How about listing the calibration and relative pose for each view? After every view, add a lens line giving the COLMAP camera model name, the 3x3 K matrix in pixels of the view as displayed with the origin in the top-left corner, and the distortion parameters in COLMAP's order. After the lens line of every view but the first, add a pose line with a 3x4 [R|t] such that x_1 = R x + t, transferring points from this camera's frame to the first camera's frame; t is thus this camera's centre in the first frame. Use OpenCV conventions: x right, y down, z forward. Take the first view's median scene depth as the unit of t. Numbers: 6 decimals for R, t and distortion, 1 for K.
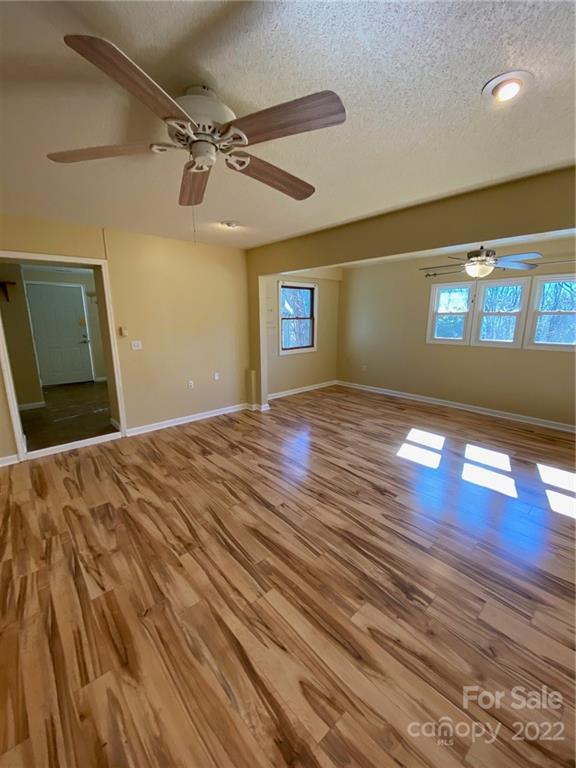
lens RADIAL K [[315.7, 0, 282.2], [0, 315.7, 381.3], [0, 0, 1]] dist [-0.001017, -0.004884]
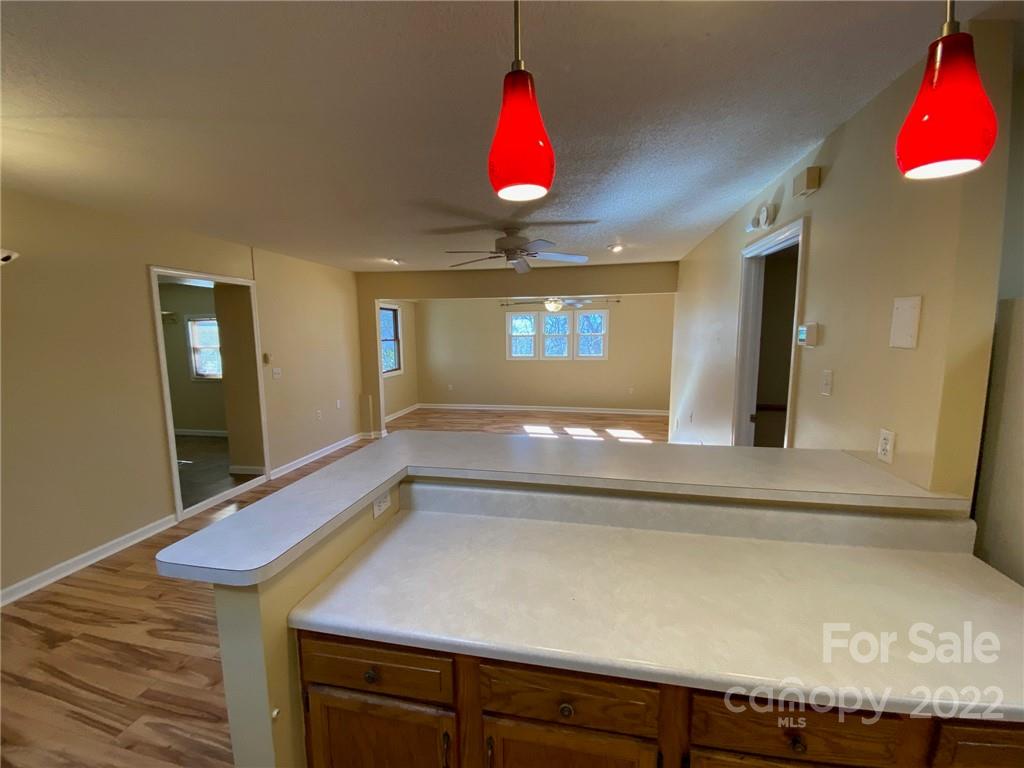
lens RADIAL K [[421.0, 0, 515.1], [0, 421.0, 382.6], [0, 0, 1]] dist [-0.001017, -0.004884]
pose [[0.783047, -0.072566, 0.617715, -0.695302], [0.128050, 0.990703, -0.045940, 0.053907], [-0.608638, 0.115072, 0.785059, -0.346915]]
